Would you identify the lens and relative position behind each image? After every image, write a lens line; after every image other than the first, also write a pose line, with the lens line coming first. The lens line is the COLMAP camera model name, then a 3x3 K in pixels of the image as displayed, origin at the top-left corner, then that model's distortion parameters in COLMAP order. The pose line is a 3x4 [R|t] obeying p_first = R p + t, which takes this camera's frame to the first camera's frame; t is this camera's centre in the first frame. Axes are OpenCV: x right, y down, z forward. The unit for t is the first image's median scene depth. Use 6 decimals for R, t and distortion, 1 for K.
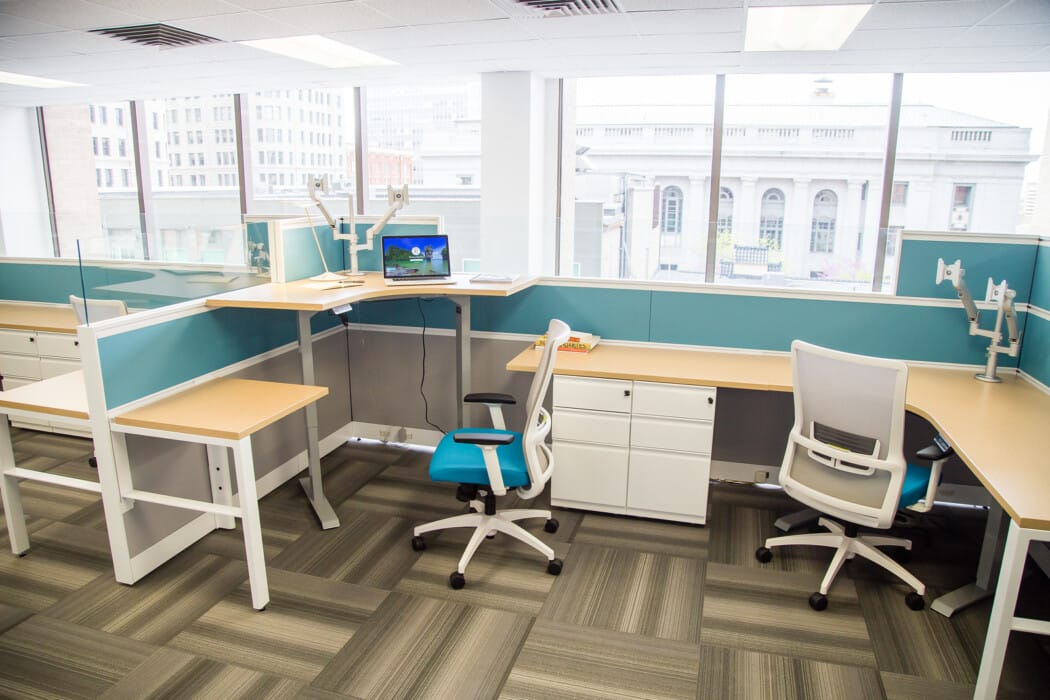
lens RADIAL K [[706.3, 0, 525.0], [0, 706.3, 350.0], [0, 0, 1]] dist [-0.120189, 0.074107]
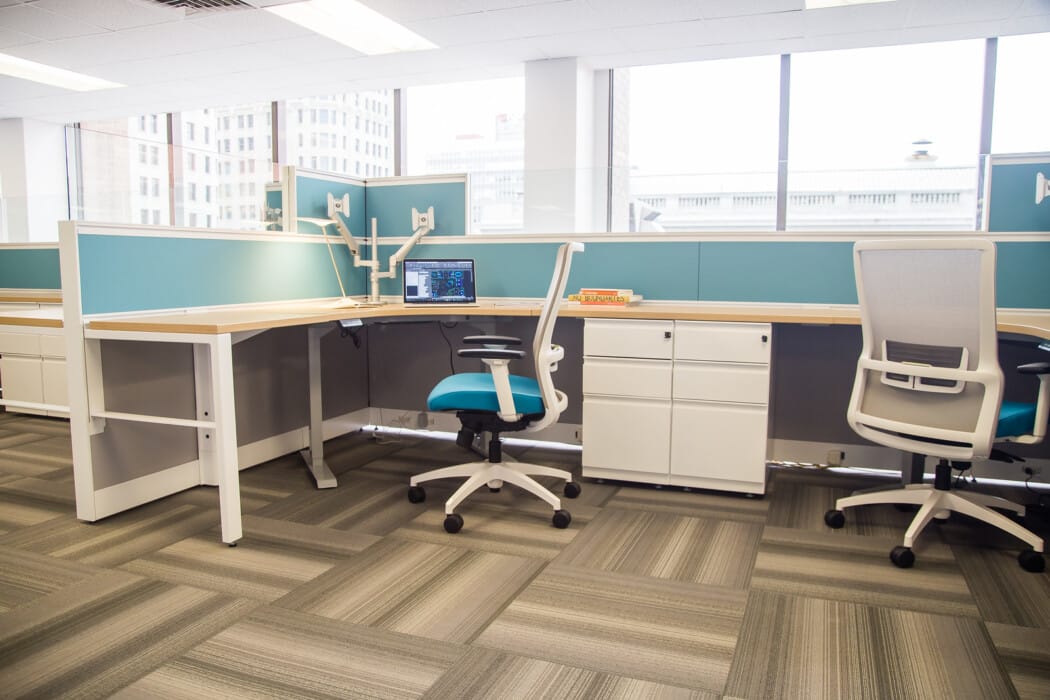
lens RADIAL K [[771.5, 0, 525.0], [0, 771.5, 350.0], [0, 0, 1]] dist [-0.100219, 0.088110]
pose [[0.996054, 0.006211, -0.088534, 0.062410], [-0.017106, 0.992280, -0.122833, 0.232936], [0.087088, 0.123863, 0.988470, 0.056630]]
